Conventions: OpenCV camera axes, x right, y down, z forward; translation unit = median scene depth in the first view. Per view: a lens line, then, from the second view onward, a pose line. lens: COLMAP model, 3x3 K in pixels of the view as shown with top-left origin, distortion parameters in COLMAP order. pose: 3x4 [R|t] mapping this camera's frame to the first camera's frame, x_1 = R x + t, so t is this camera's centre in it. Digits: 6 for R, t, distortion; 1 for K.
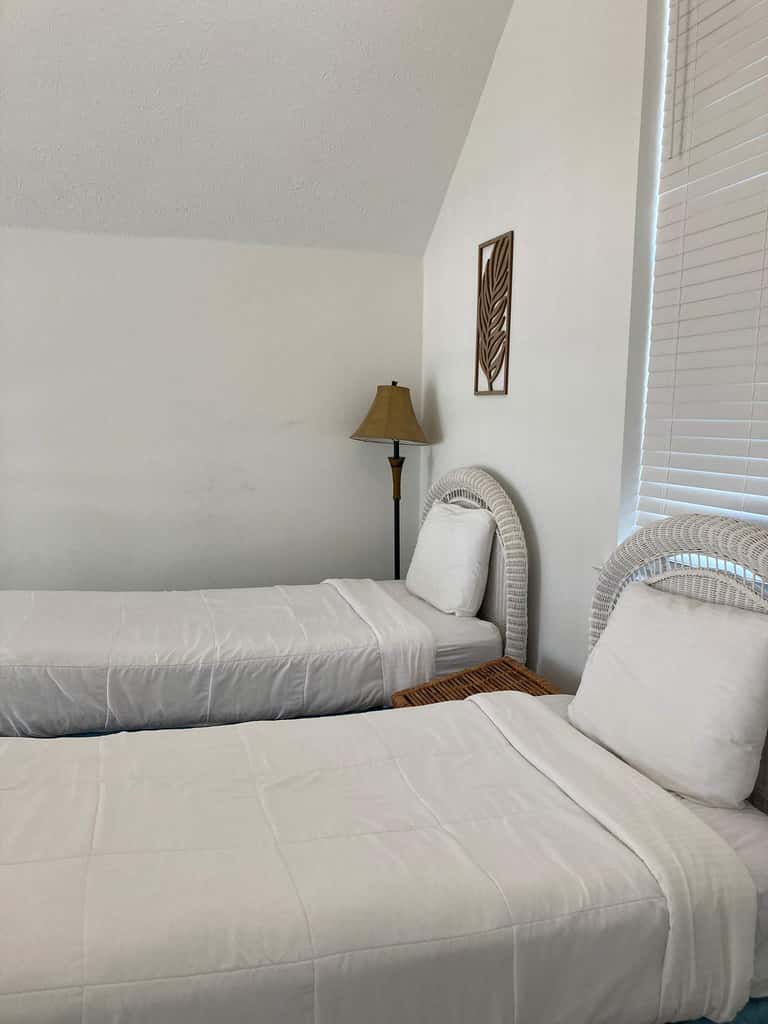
lens RADIAL K [[847.8, 0, 387.2], [0, 847.8, 510.9], [0, 0, 1]] dist [0.018352, 0.004393]
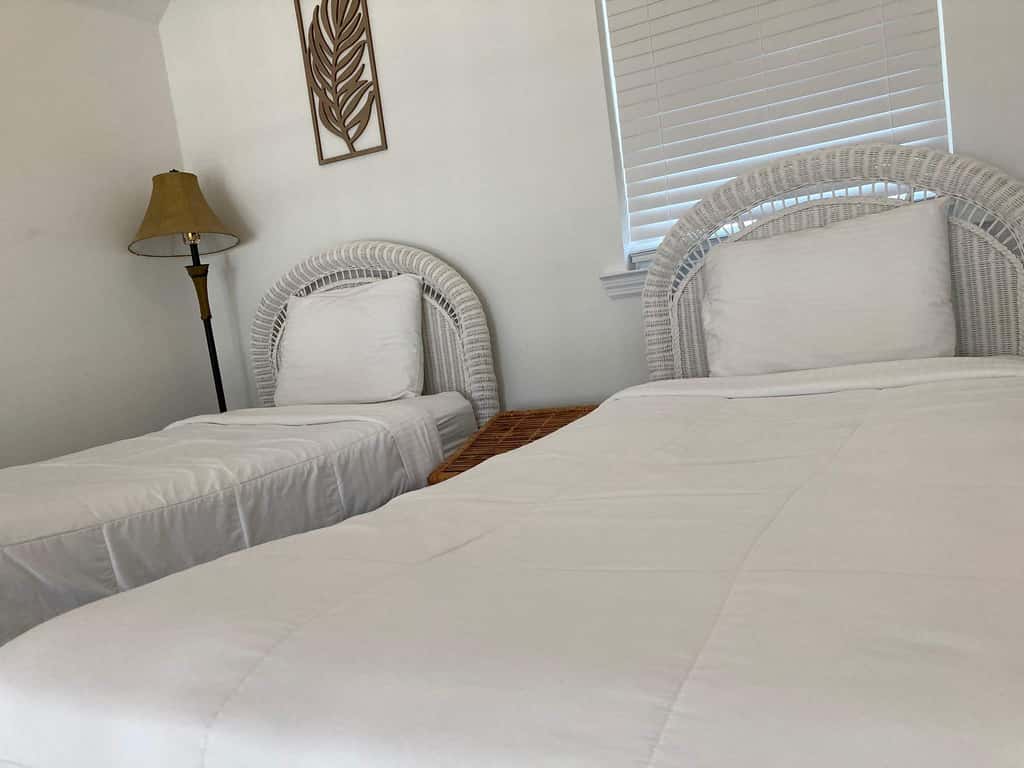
lens RADIAL K [[879.3, 0, 513.1], [0, 879.3, 386.6], [0, 0, 1]] dist [-0.001022, -0.007225]
pose [[0.694253, -0.170565, 0.699228, -0.498396], [0.226874, 0.973846, 0.012294, 0.136150], [-0.683038, 0.150102, 0.714793, 0.318434]]
